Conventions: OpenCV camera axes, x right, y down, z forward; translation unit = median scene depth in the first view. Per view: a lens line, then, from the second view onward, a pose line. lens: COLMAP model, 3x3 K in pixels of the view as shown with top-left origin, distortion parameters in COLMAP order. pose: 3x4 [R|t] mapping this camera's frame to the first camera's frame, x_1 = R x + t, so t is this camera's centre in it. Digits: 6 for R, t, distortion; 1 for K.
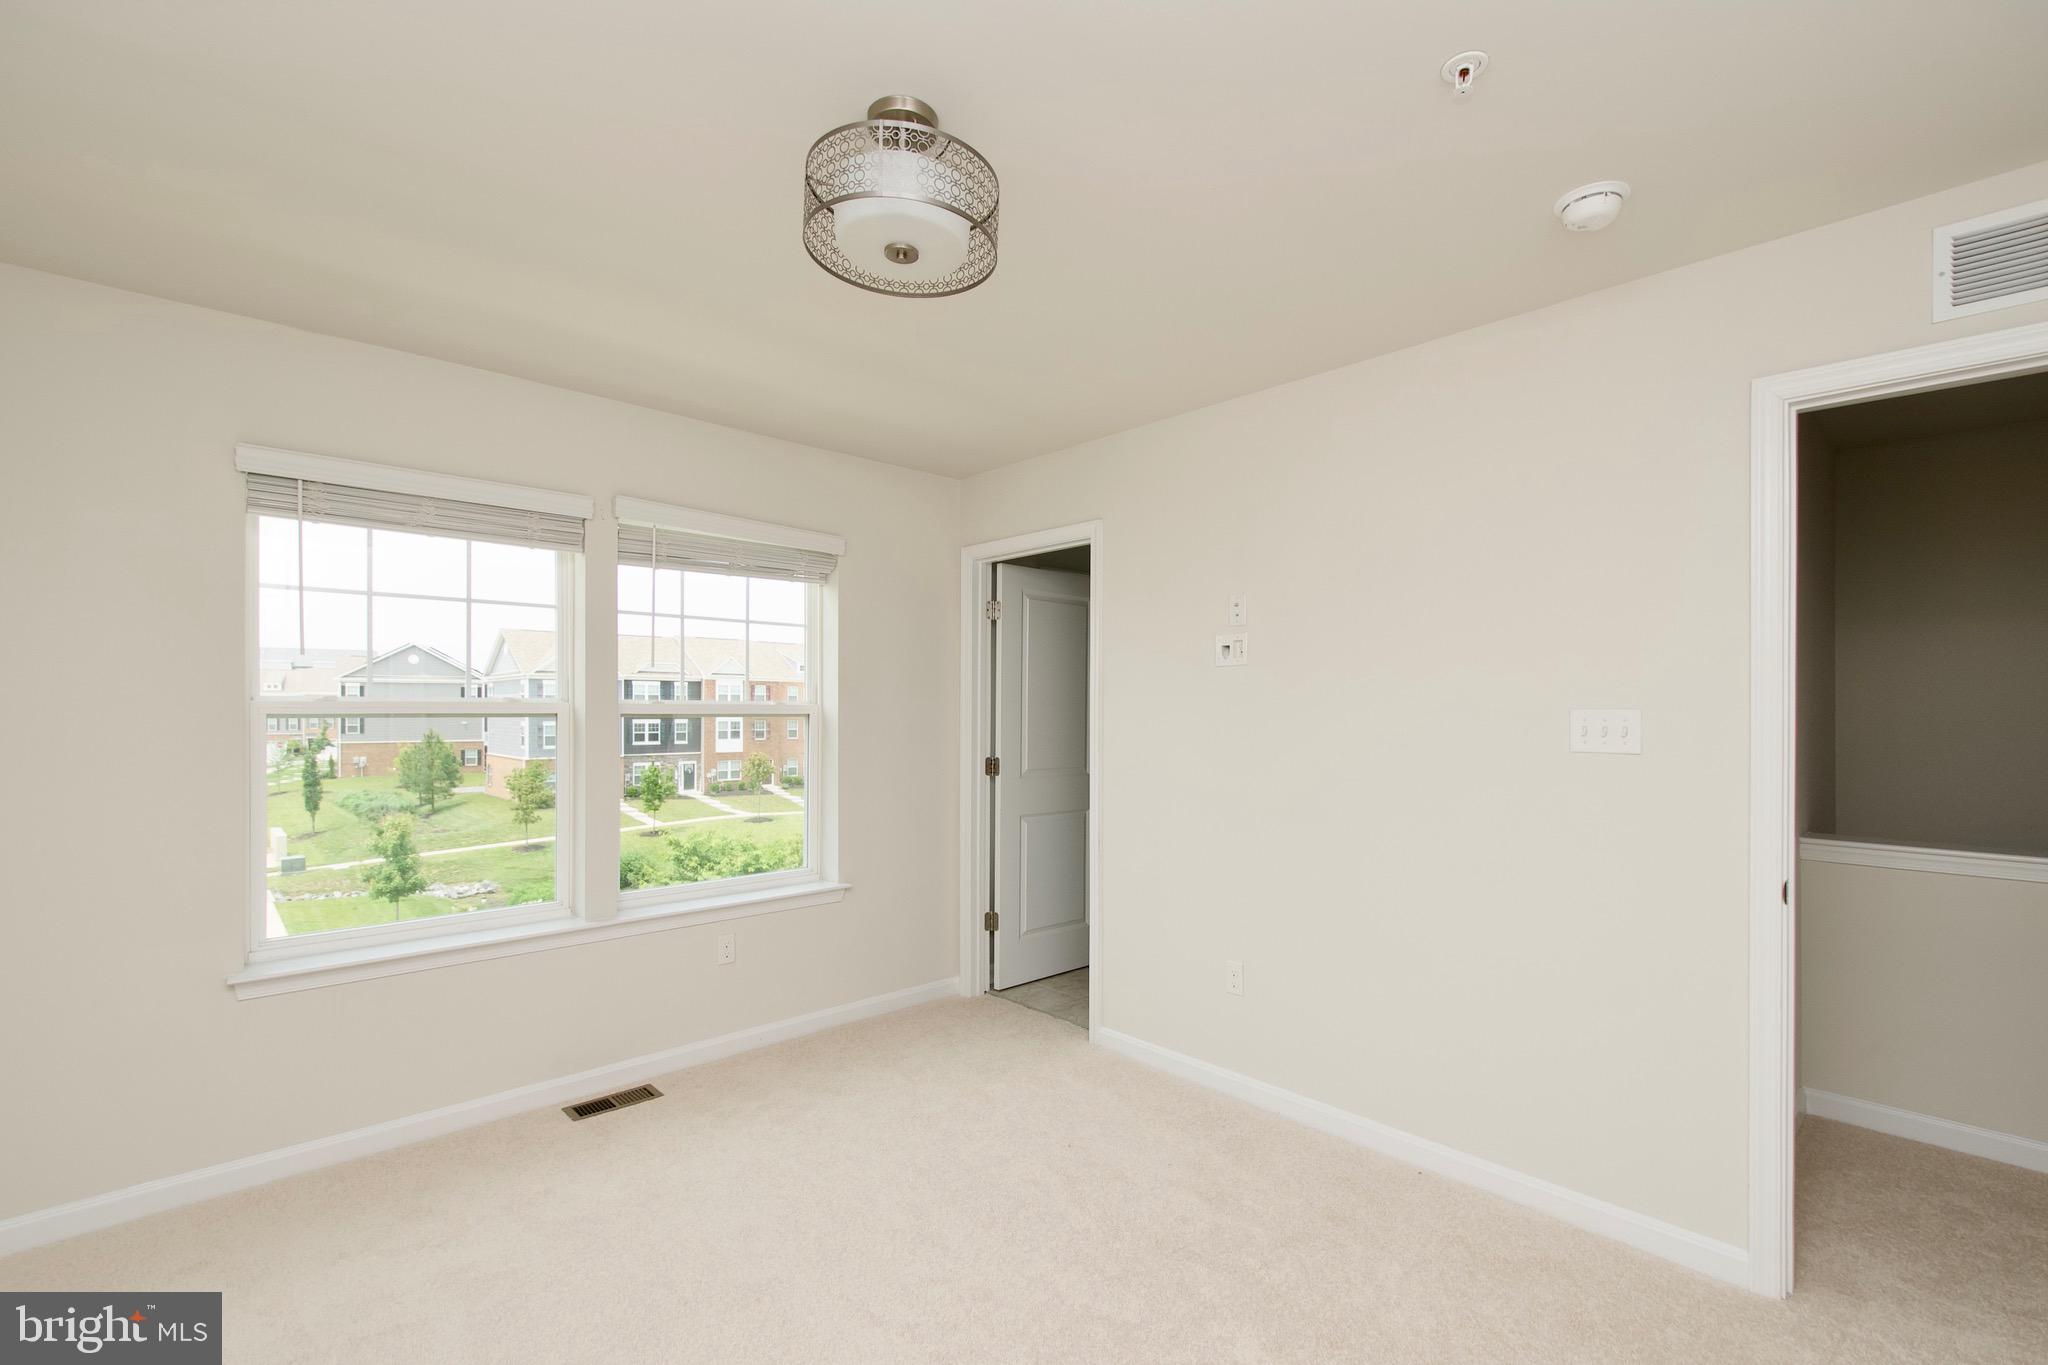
lens RADIAL K [[911.4, 0, 1029.3], [0, 911.4, 714.0], [0, 0, 1]] dist [0.011602, -0.012167]
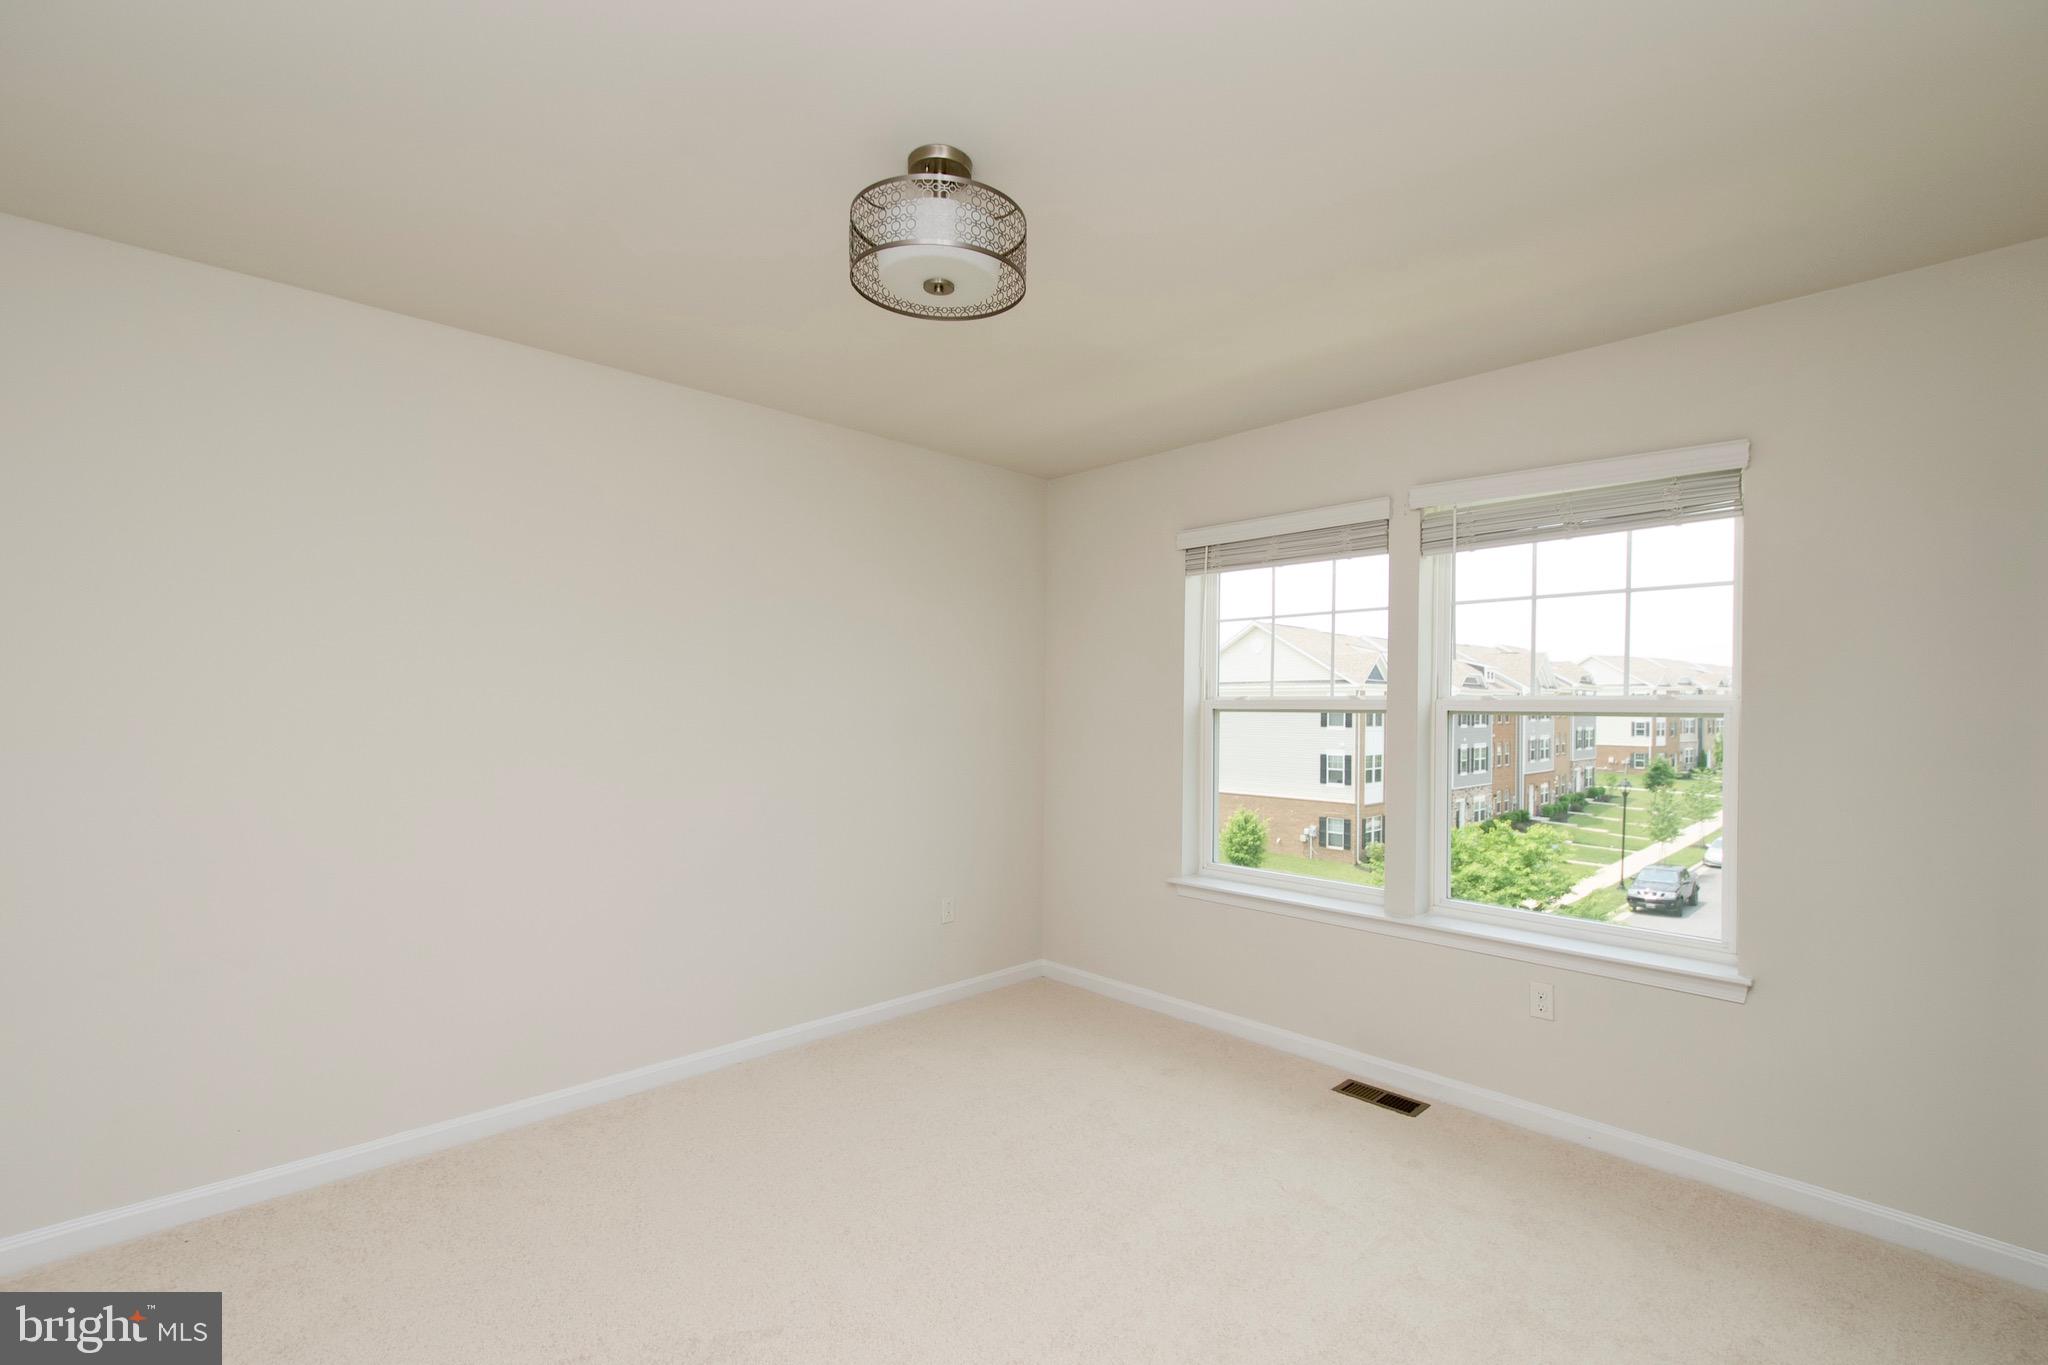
lens RADIAL K [[911.4, 0, 1029.3], [0, 911.4, 714.0], [0, 0, 1]] dist [0.011602, -0.012167]
pose [[-0.013131, 0.012950, -0.999830, 0.543384], [-0.005718, 0.999899, 0.013026, -0.007207], [0.999897, 0.005888, -0.013056, 0.615879]]
